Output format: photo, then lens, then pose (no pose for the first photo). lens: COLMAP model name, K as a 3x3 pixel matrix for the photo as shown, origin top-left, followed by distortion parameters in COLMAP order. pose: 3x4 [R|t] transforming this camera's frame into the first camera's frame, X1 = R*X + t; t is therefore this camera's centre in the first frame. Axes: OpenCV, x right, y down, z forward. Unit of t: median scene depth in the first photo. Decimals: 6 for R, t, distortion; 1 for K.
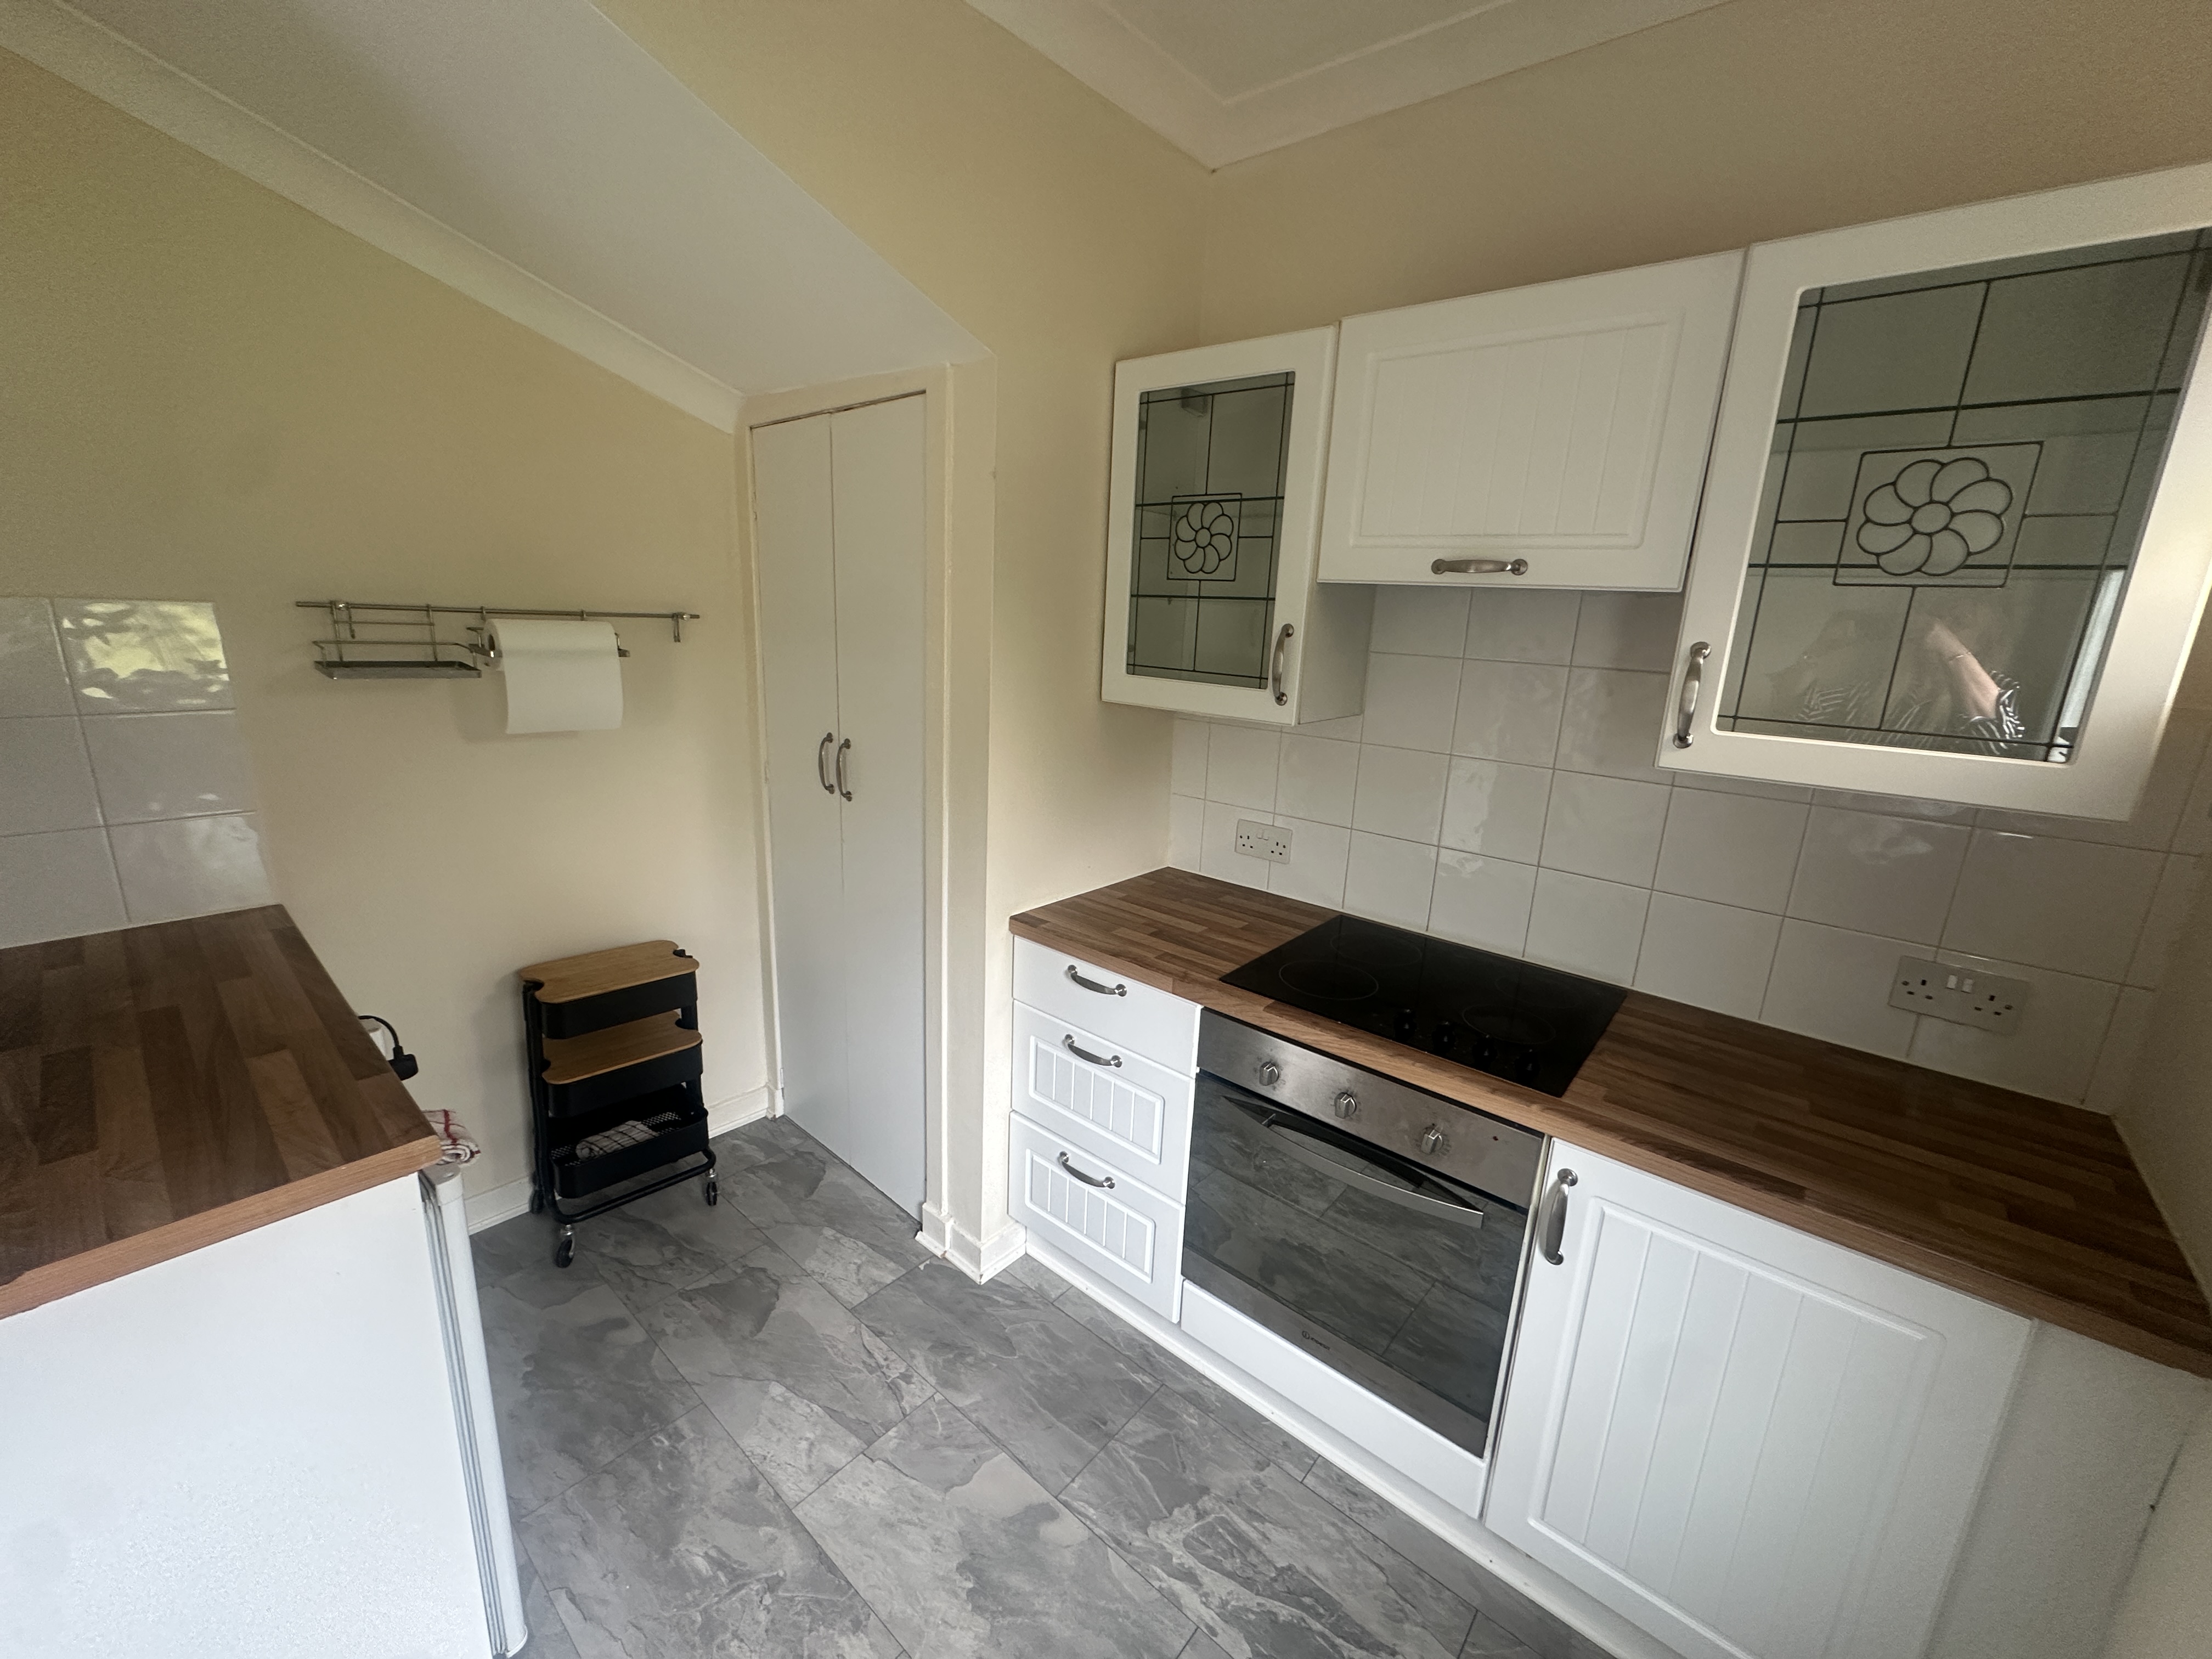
lens RADIAL K [[882.8, 0, 1106.0], [0, 882.8, 829.5], [0, 0, 1]] dist [-0.003809, 0.000197]
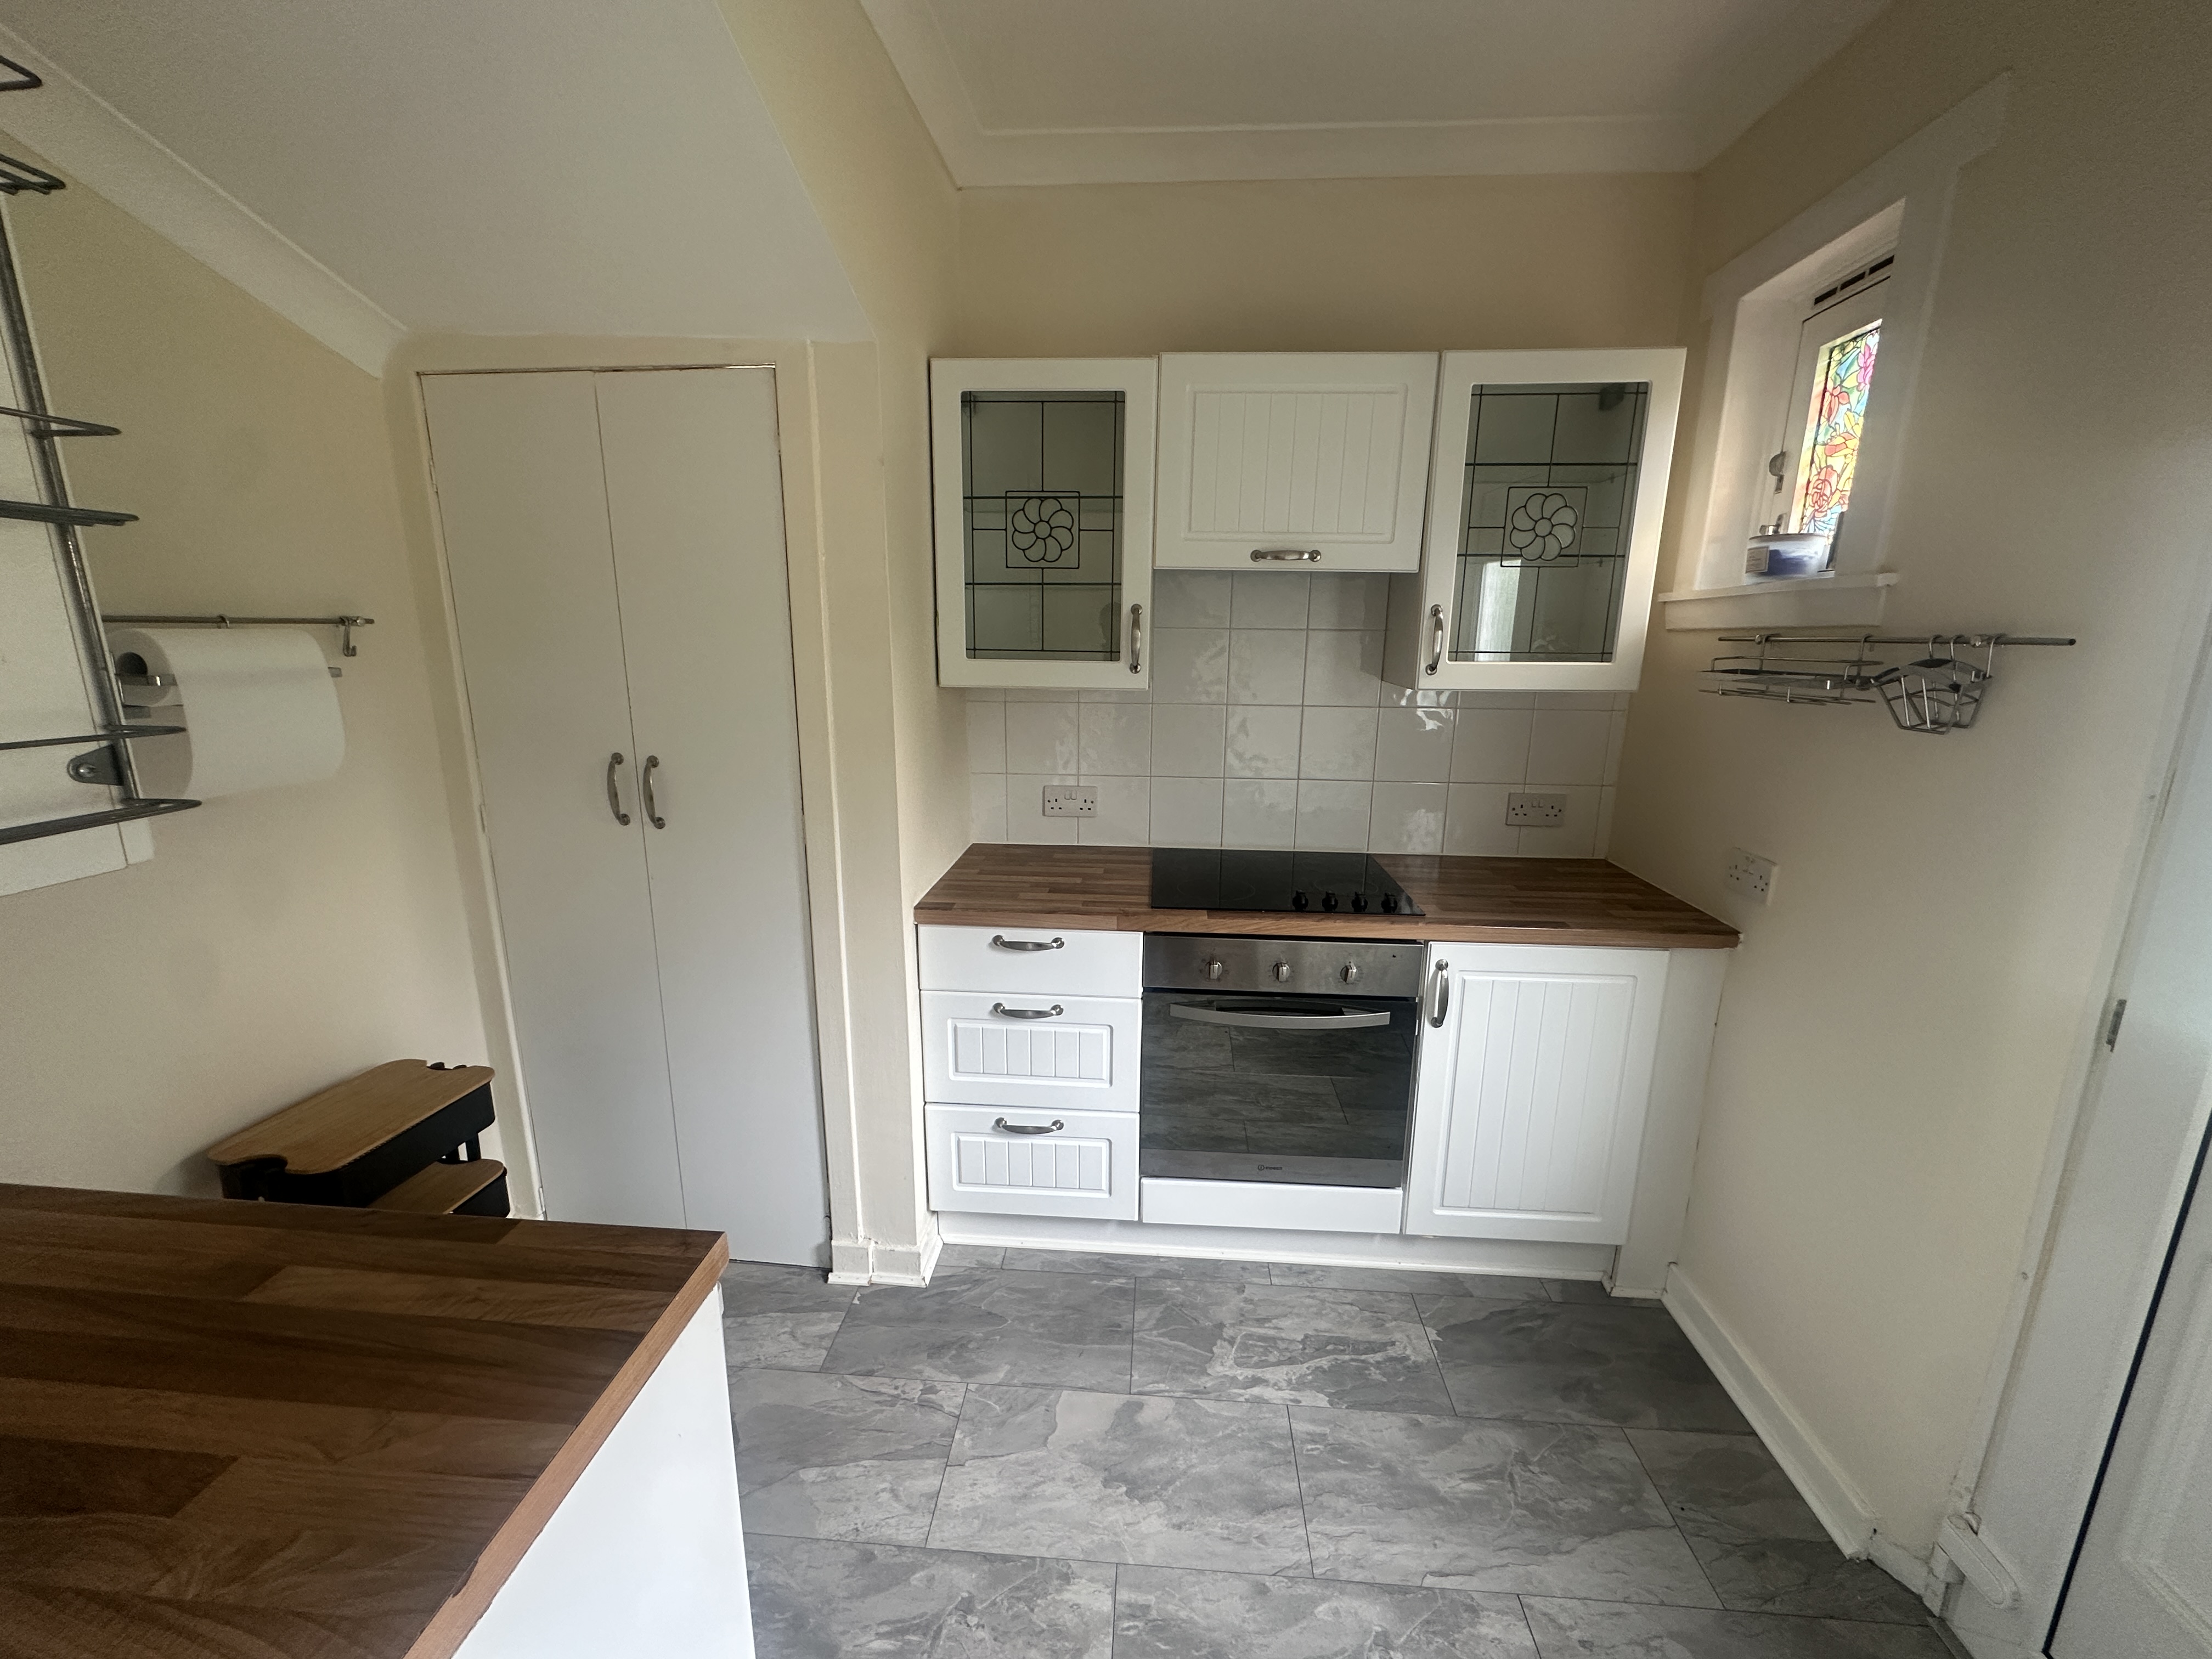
lens RADIAL K [[889.0, 0, 1106.0], [0, 889.0, 829.5], [0, 0, 1]] dist [0.000124, 0.000253]
pose [[0.804390, -0.169560, 0.569390, -0.563744], [0.169040, 0.984115, 0.054255, -0.006350], [-0.569545, 0.052608, 0.820275, 0.057971]]
